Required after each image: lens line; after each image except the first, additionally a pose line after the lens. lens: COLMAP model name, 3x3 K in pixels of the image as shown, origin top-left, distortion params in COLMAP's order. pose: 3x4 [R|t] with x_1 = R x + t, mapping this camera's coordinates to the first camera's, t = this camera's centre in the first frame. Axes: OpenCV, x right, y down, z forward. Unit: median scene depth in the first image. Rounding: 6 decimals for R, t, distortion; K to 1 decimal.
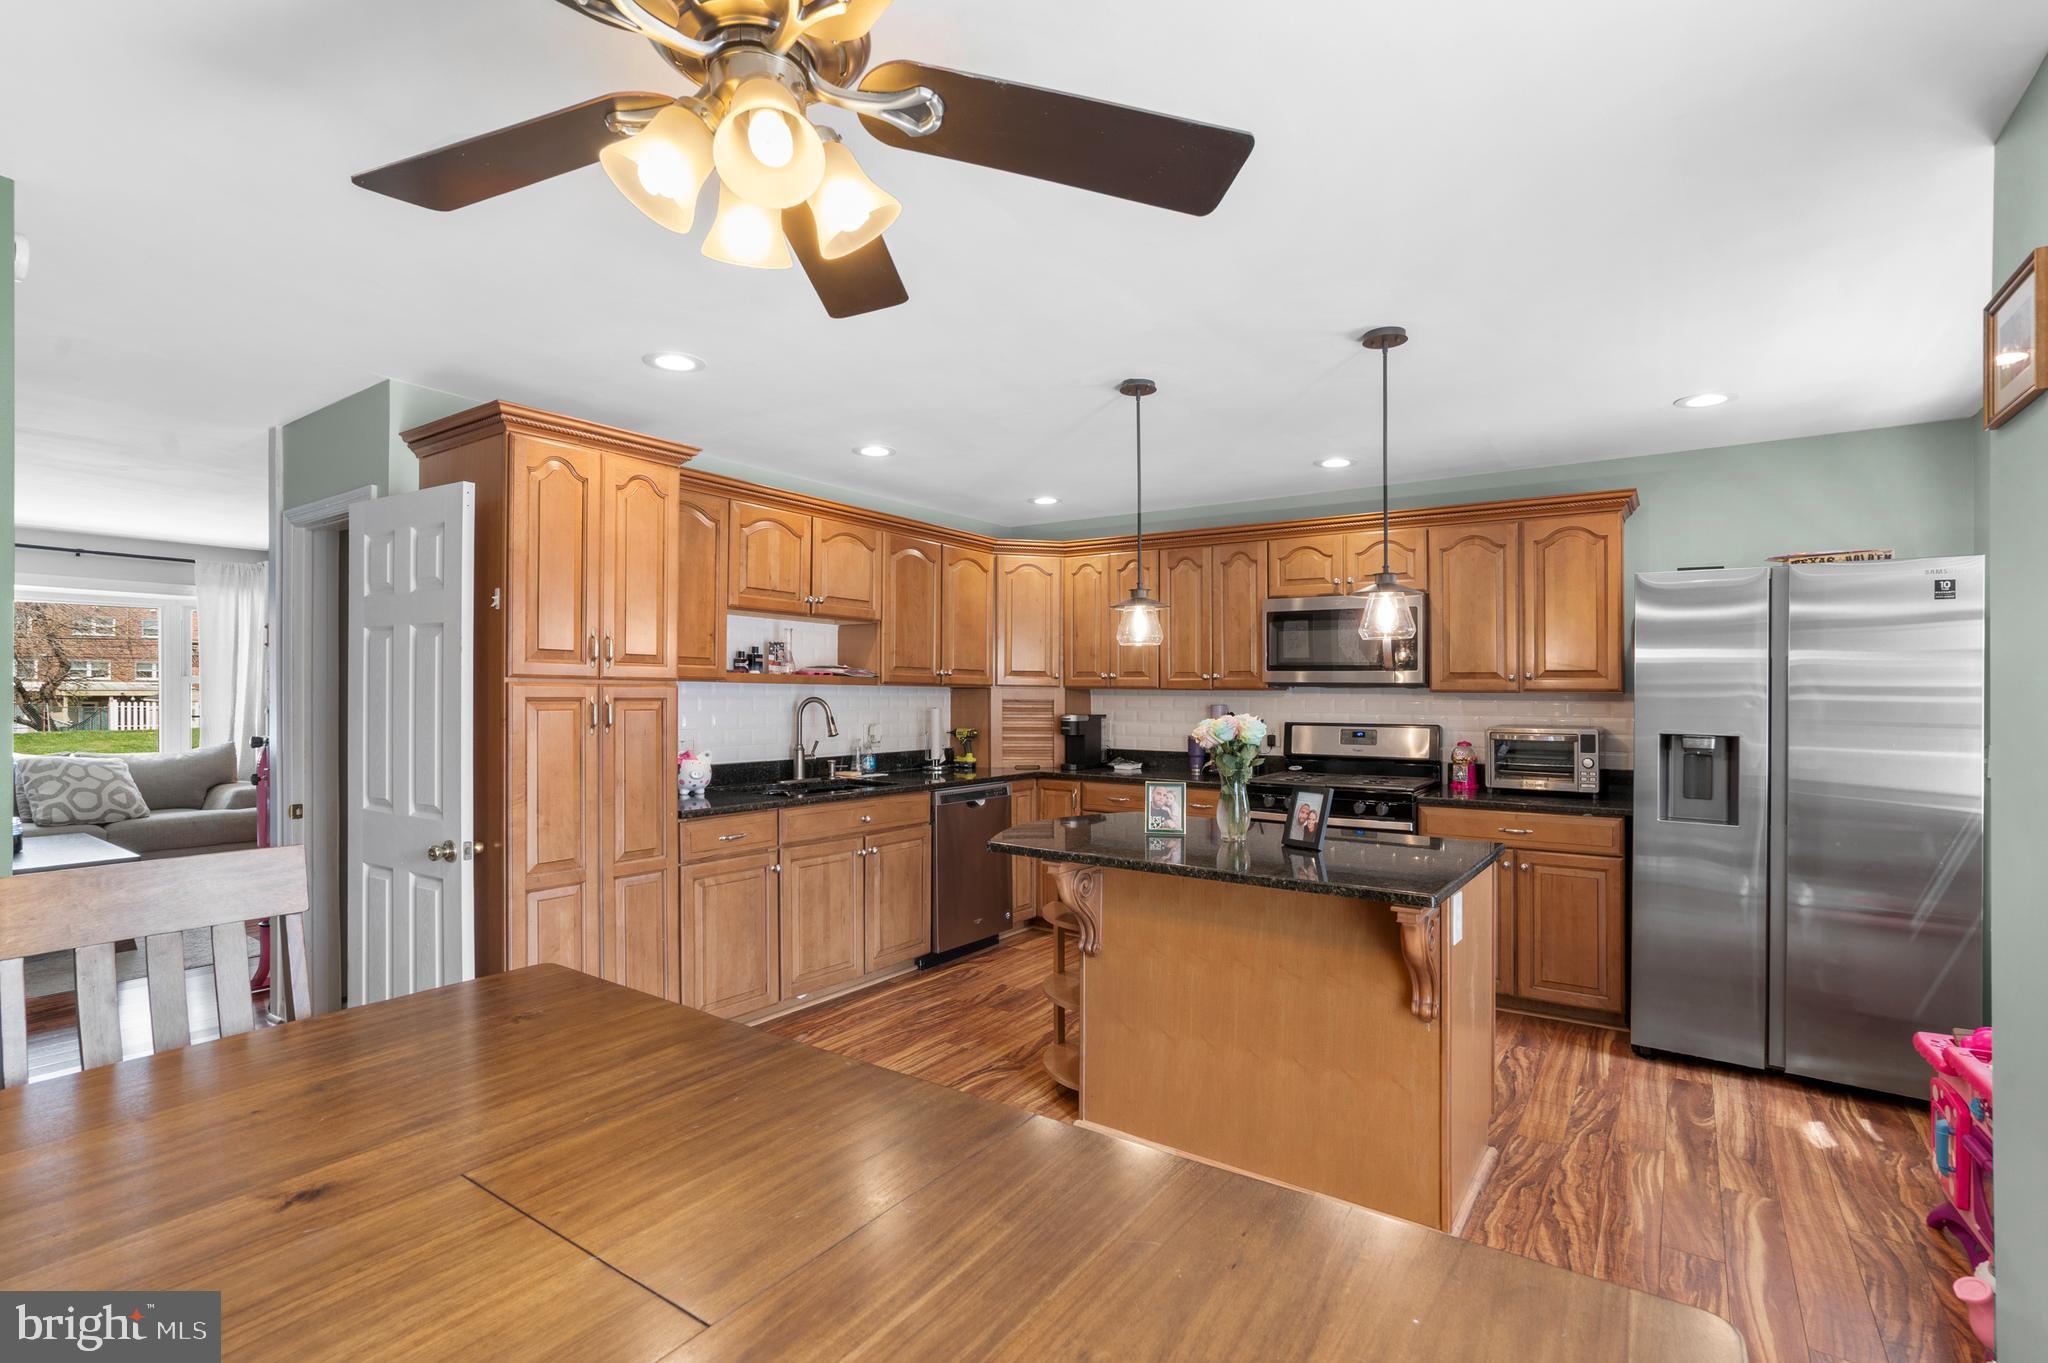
lens RADIAL K [[961.1, 0, 1035.3], [0, 961.1, 691.1], [0, 0, 1]] dist [-0.048741, 0.023438]
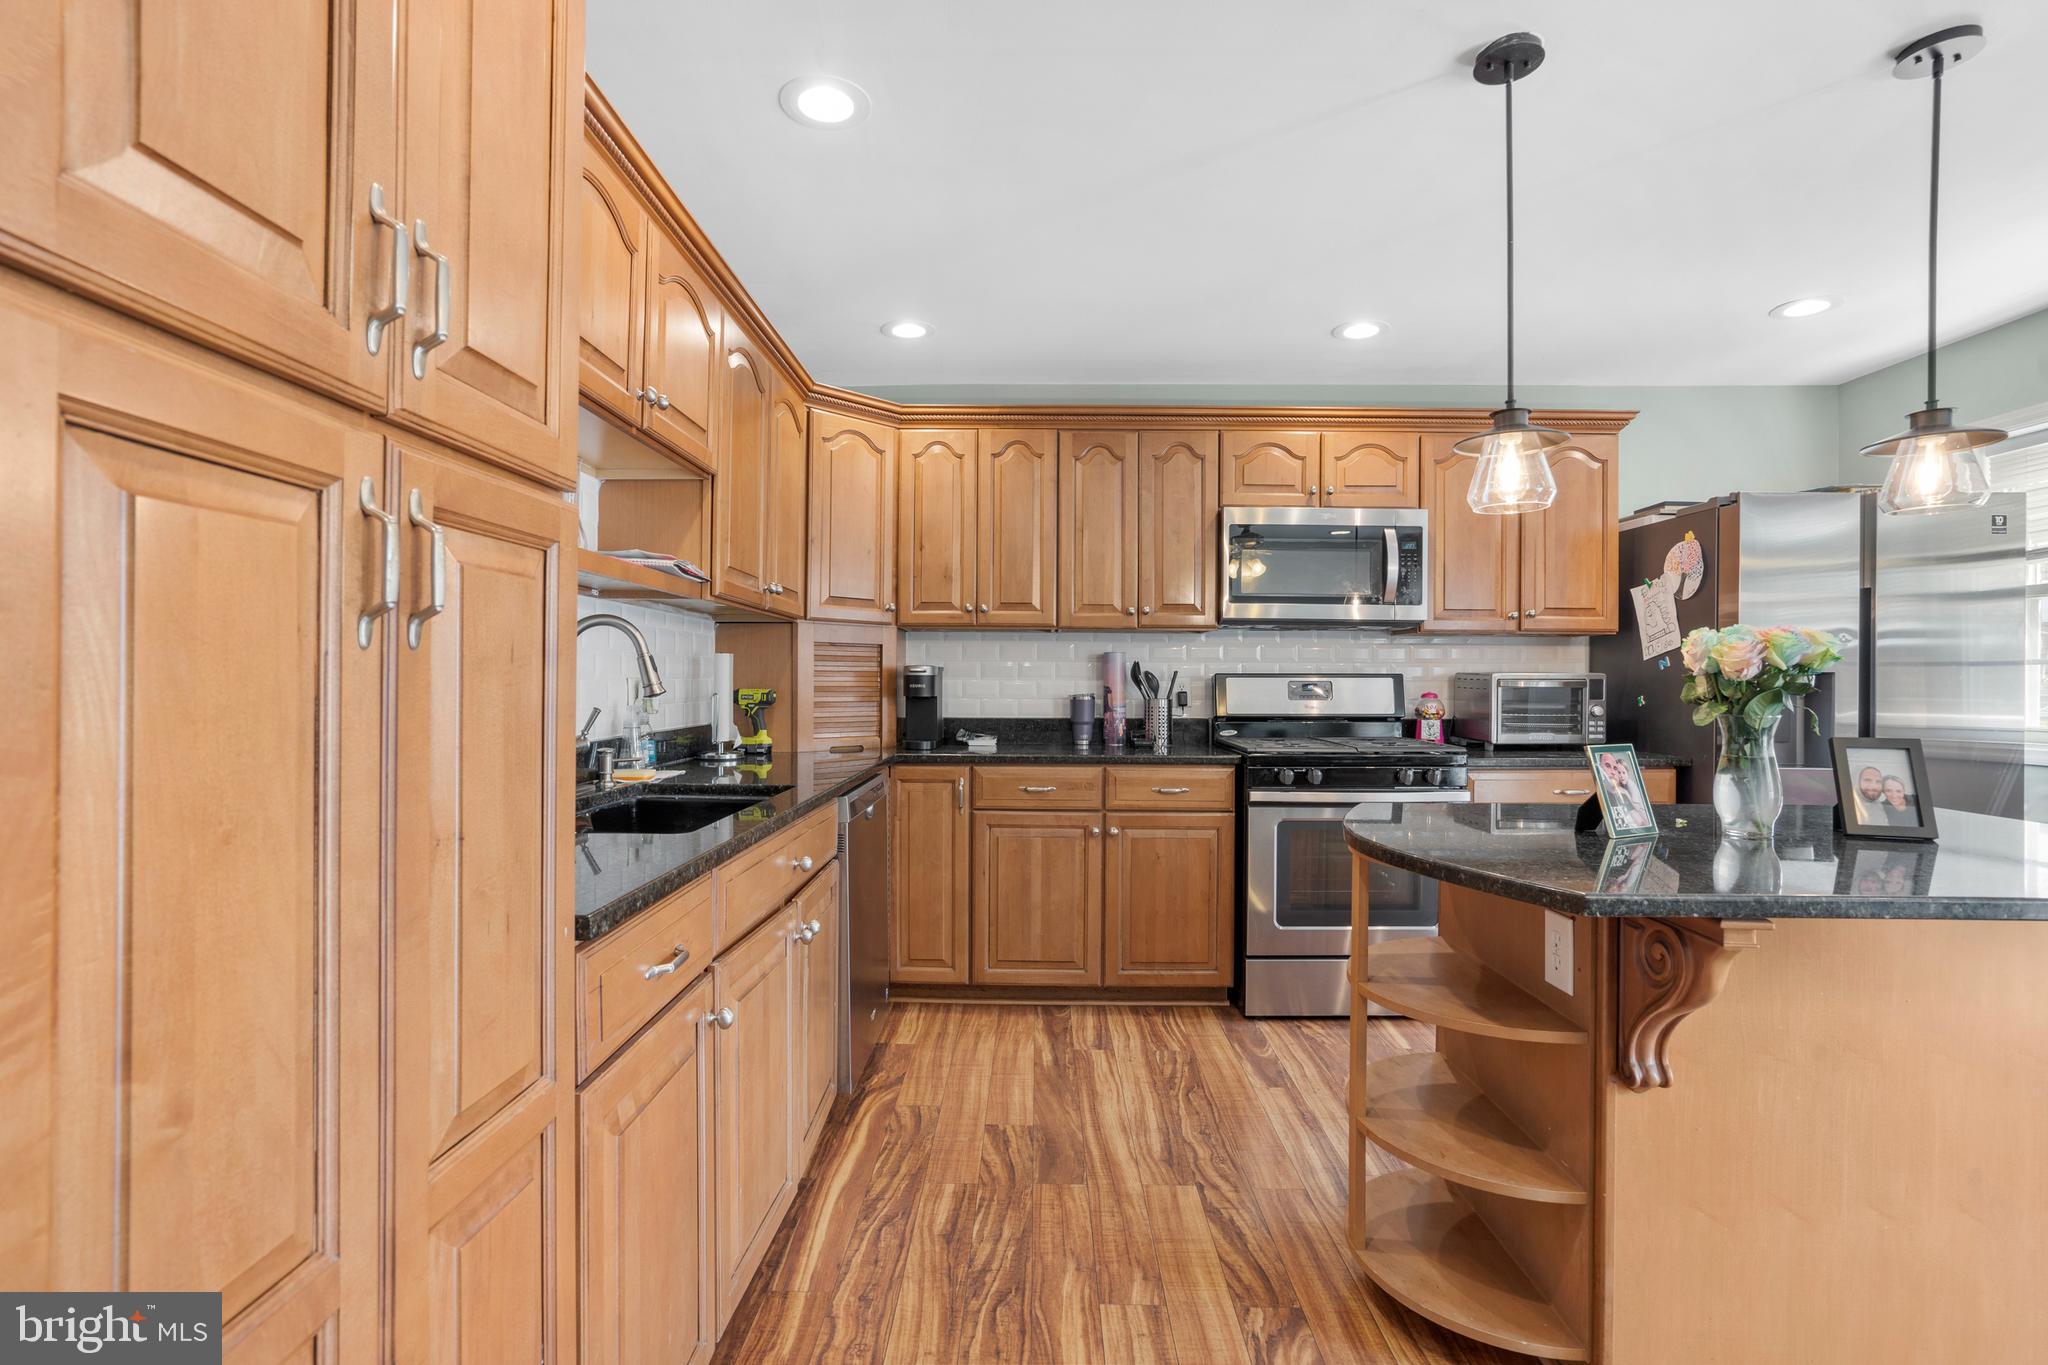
lens RADIAL K [[945.5, 0, 1028.5], [0, 945.5, 669.4], [0, 0, 1]] dist [-0.044993, 0.023496]
pose [[0.825486, 0.003094, 0.564415, -0.313352], [-0.000024, 0.999985, -0.005447, 0.035693], [-0.564423, 0.004483, 0.825473, 0.496675]]
